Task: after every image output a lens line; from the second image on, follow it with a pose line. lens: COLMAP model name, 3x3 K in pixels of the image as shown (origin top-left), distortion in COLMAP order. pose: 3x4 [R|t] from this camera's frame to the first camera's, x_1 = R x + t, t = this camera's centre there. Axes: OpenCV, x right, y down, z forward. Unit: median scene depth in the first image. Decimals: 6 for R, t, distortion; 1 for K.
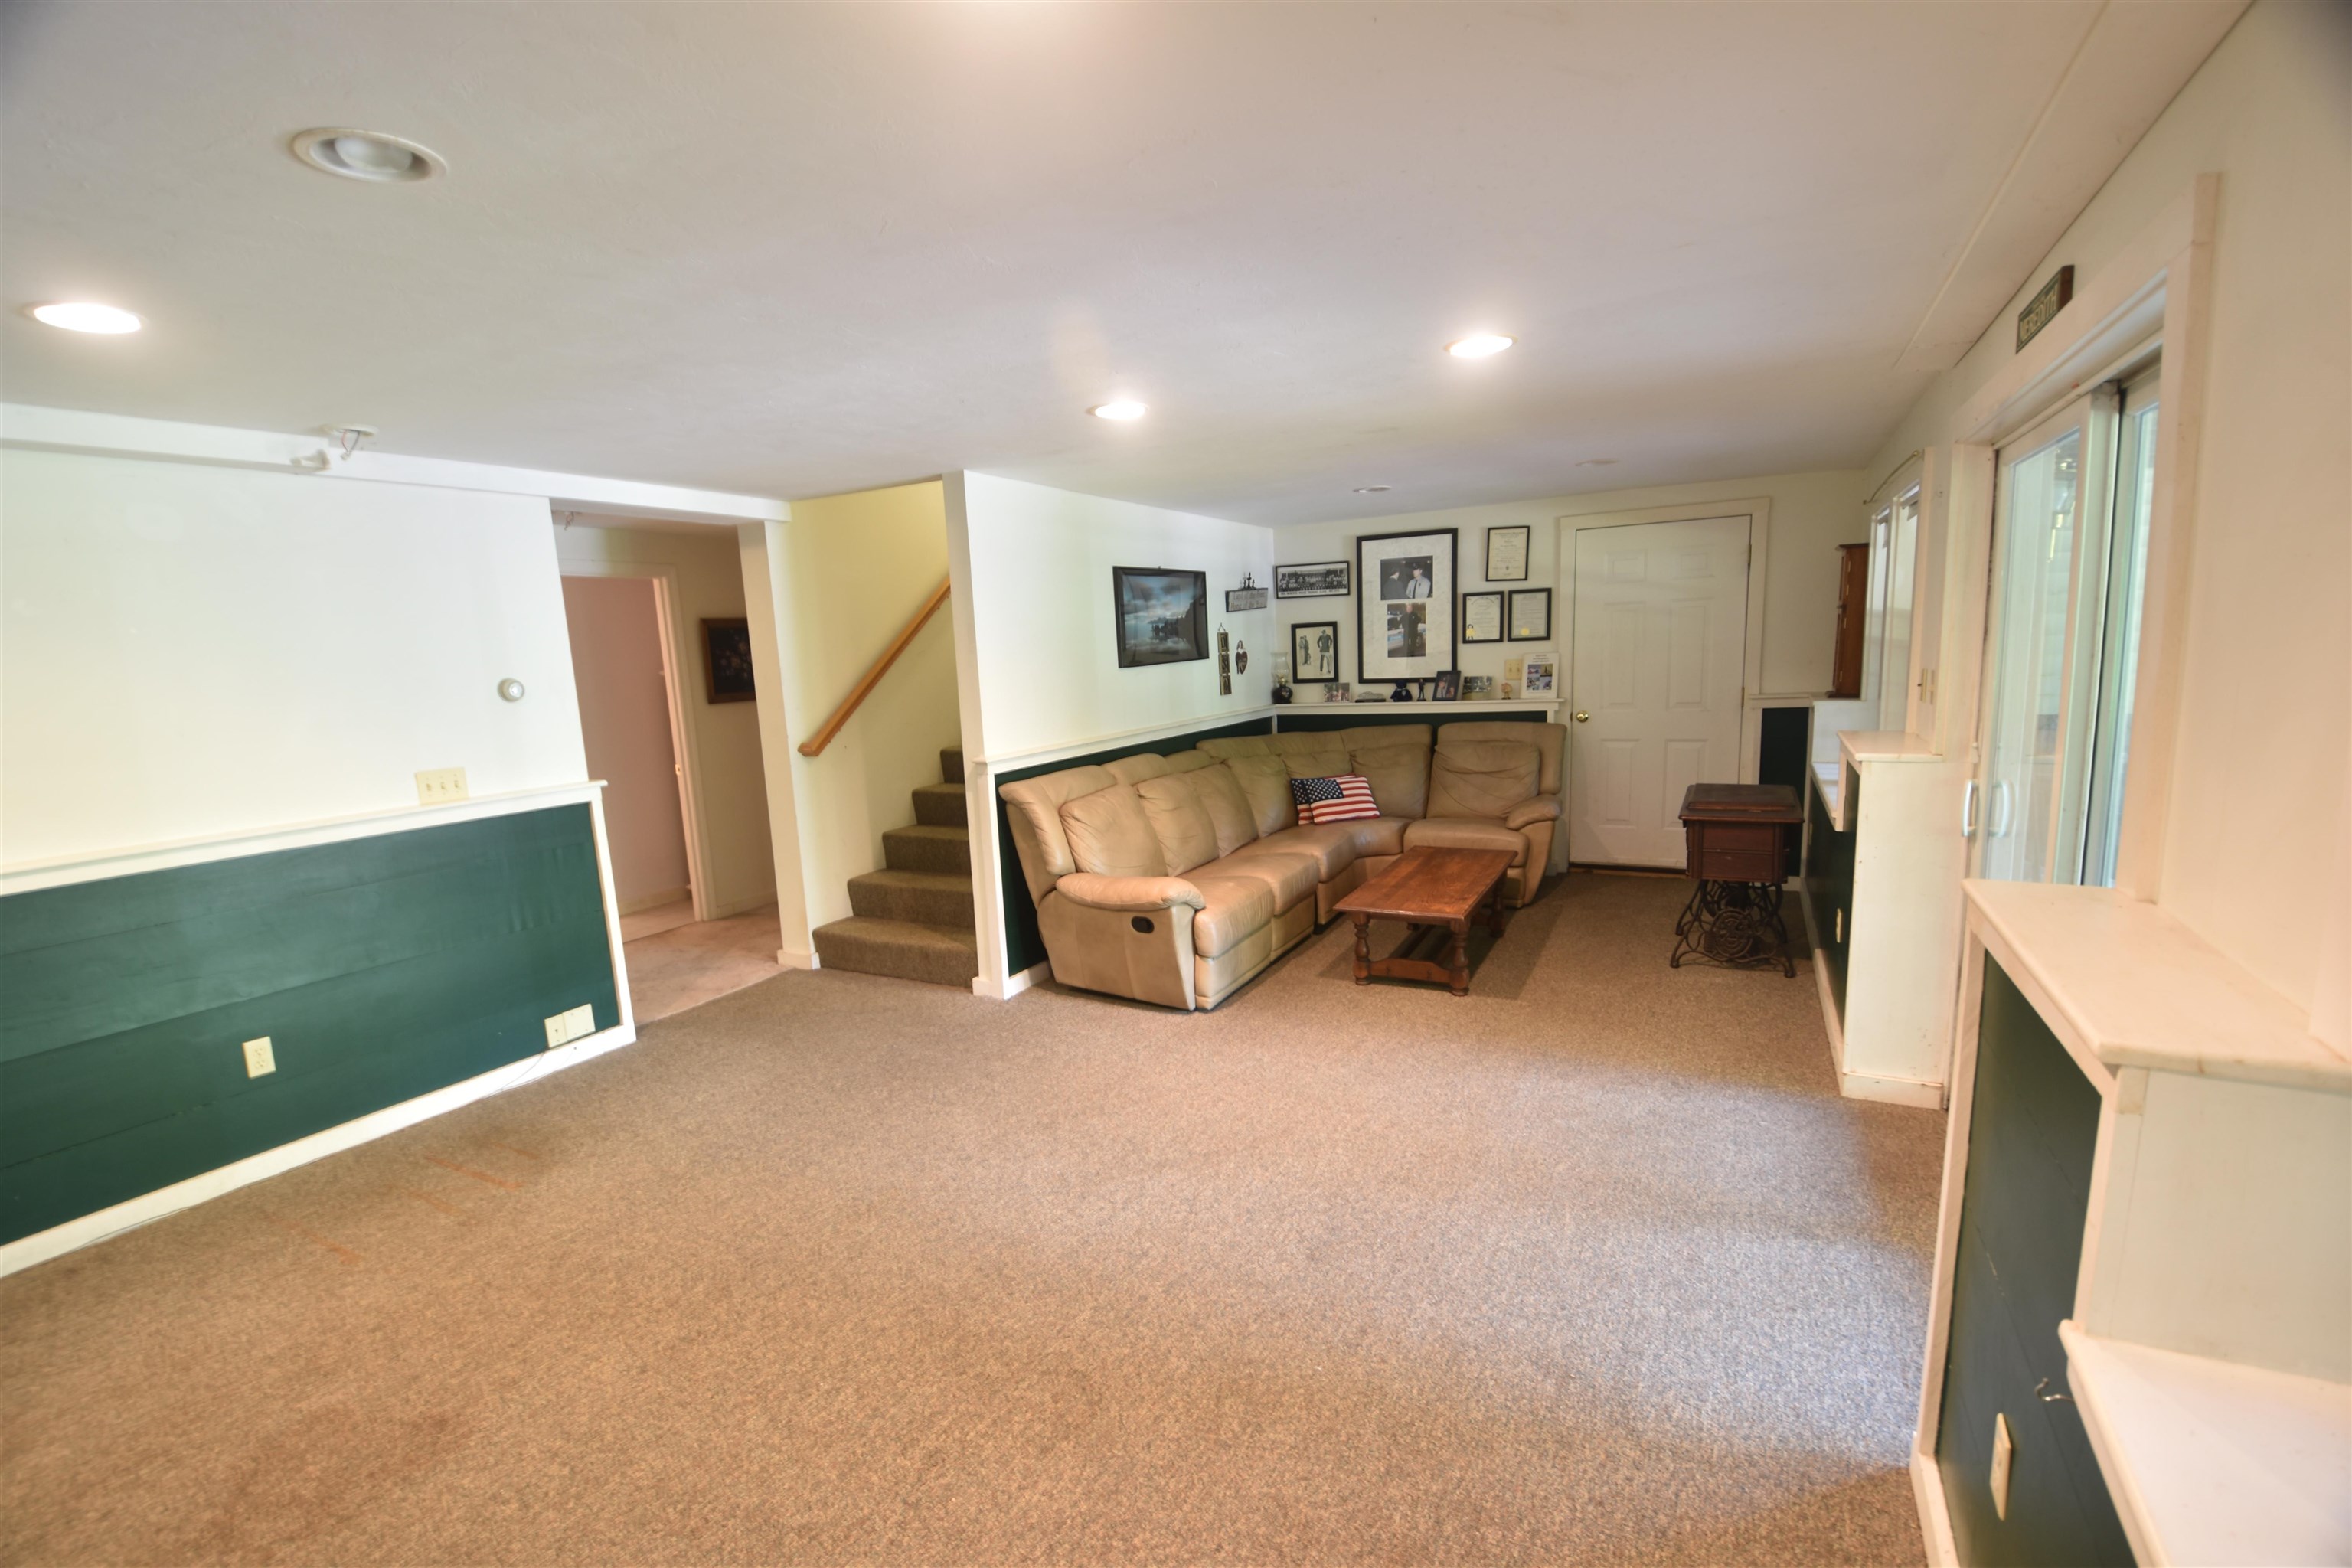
lens RADIAL K [[1040.7, 0, 1163.0], [0, 1040.7, 813.2], [0, 0, 1]] dist [0.022291, -0.029281]
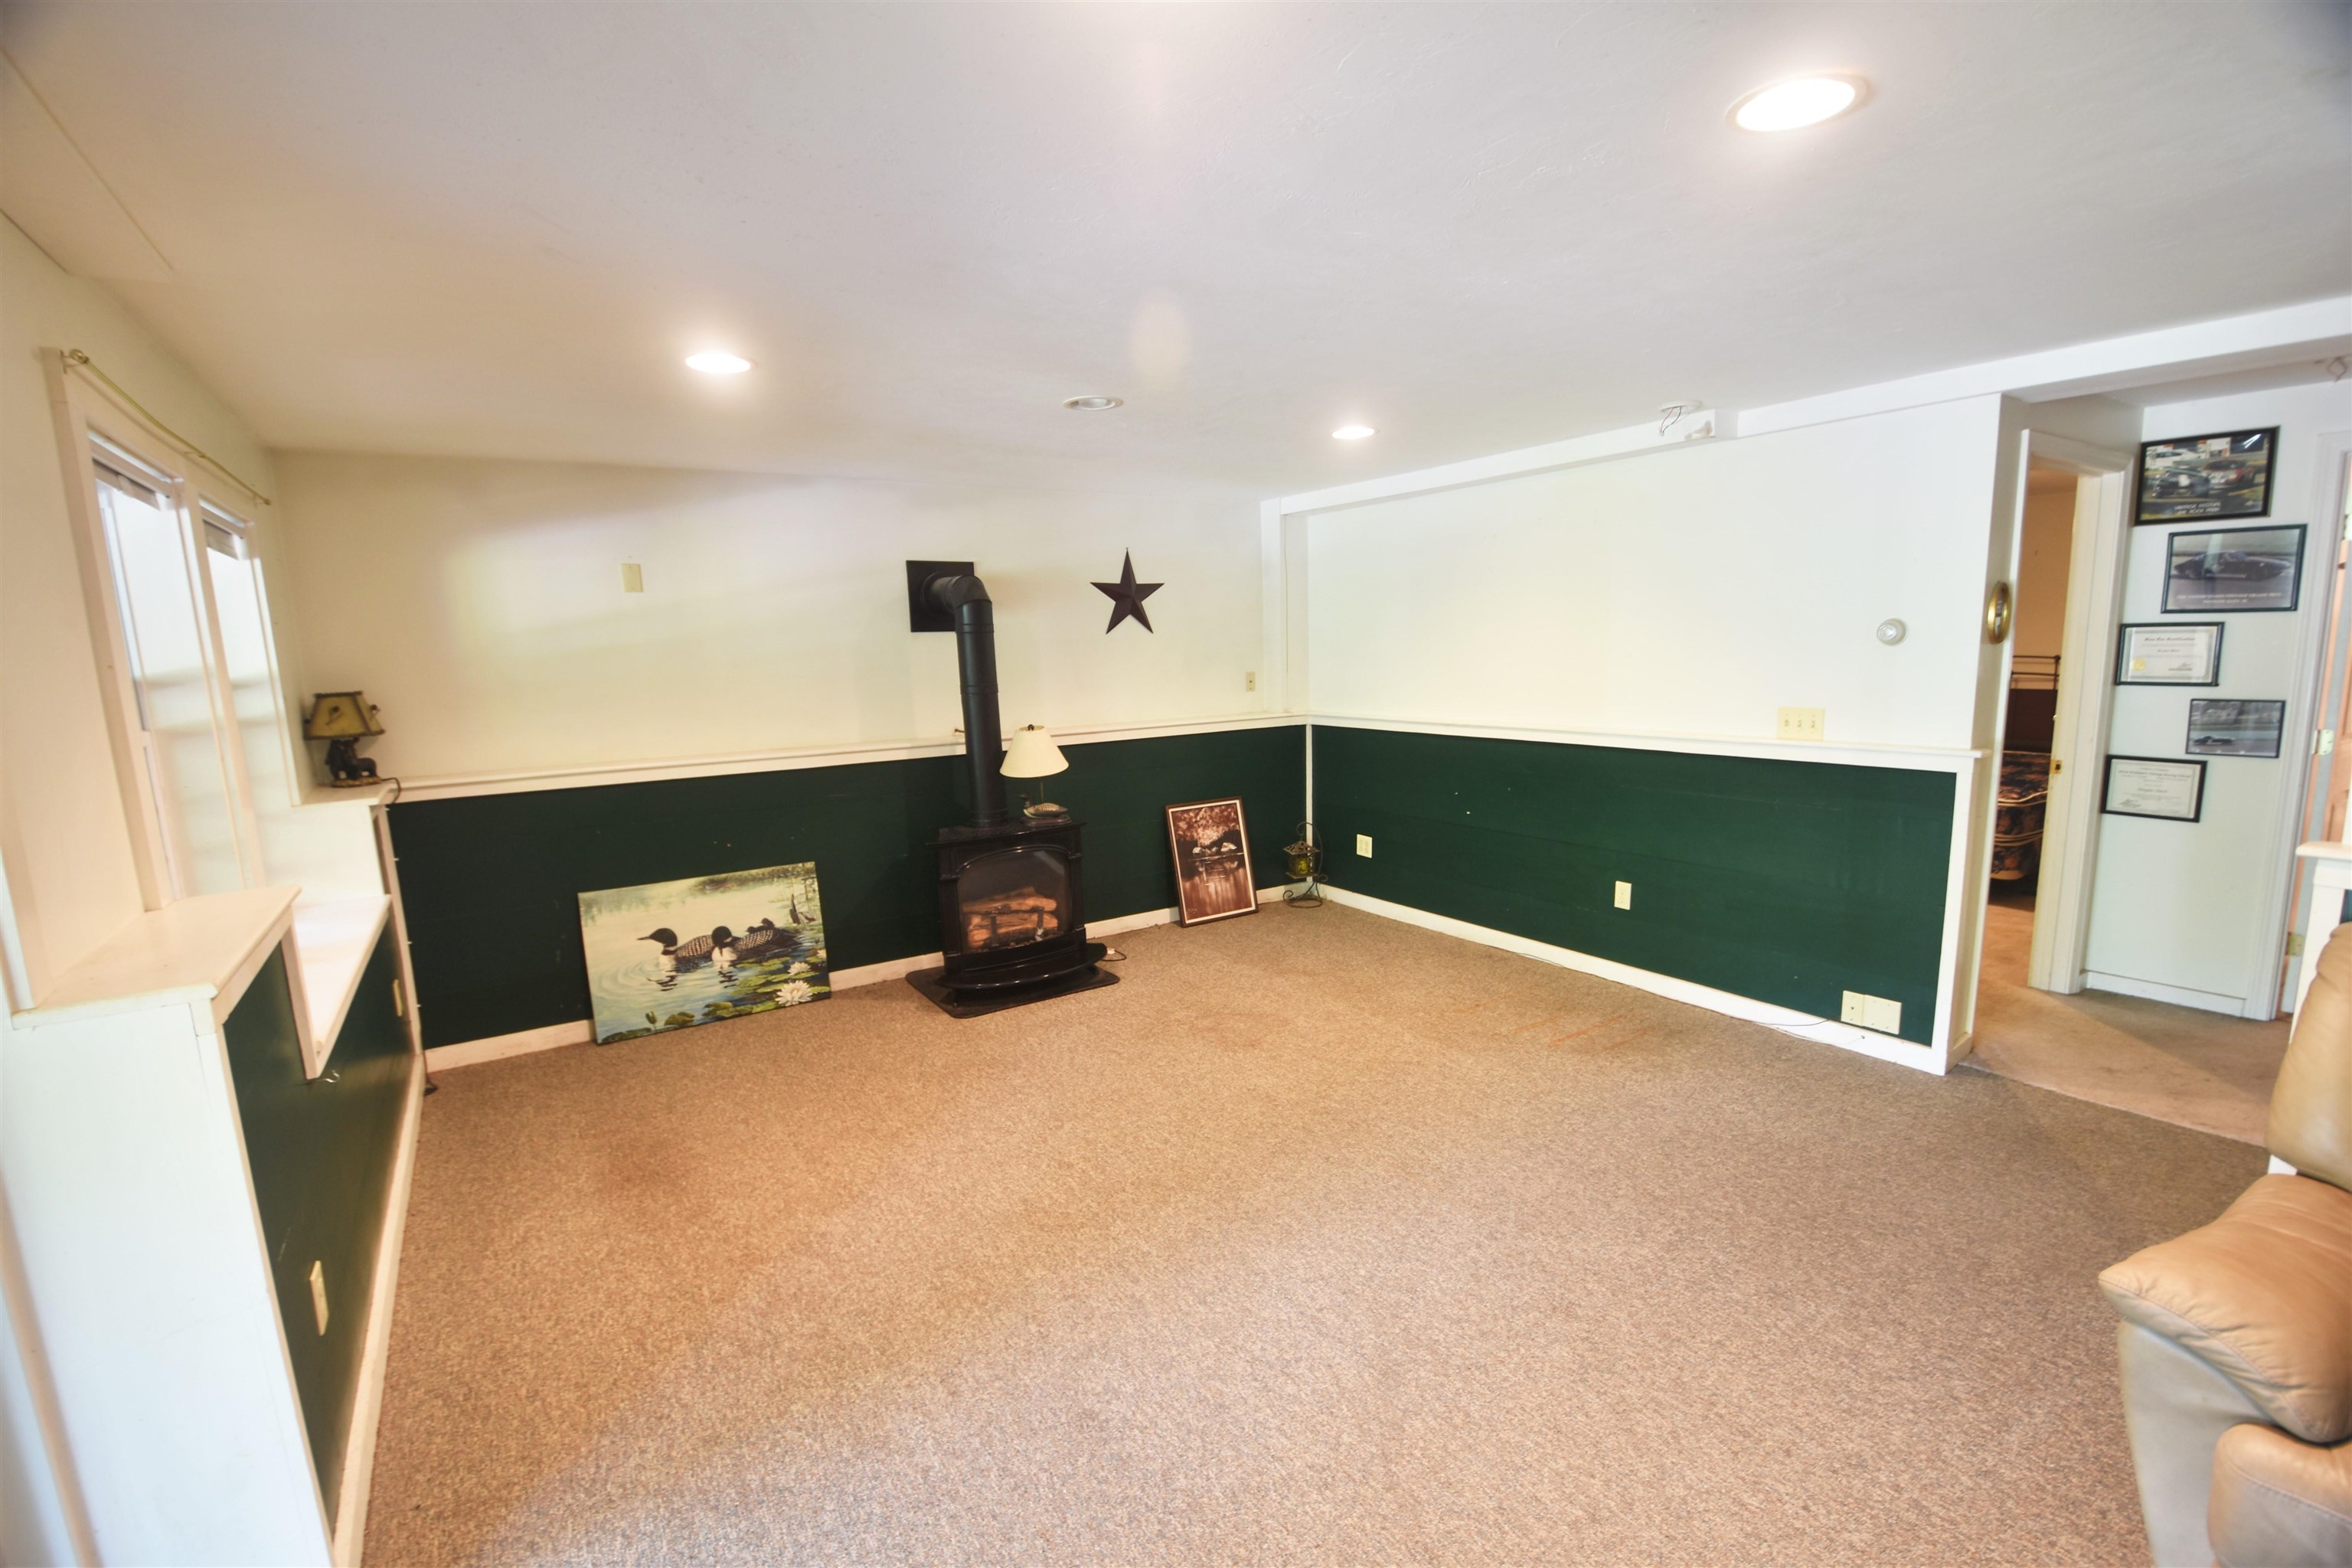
lens RADIAL K [[1040.7, 0, 1163.0], [0, 1040.7, 813.2], [0, 0, 1]] dist [0.022291, -0.029281]
pose [[-0.480546, 0.201654, -0.853470, 0.633464], [-0.084567, 0.958013, 0.273970, -0.215009], [0.872882, 0.203831, -0.443316, 1.176908]]
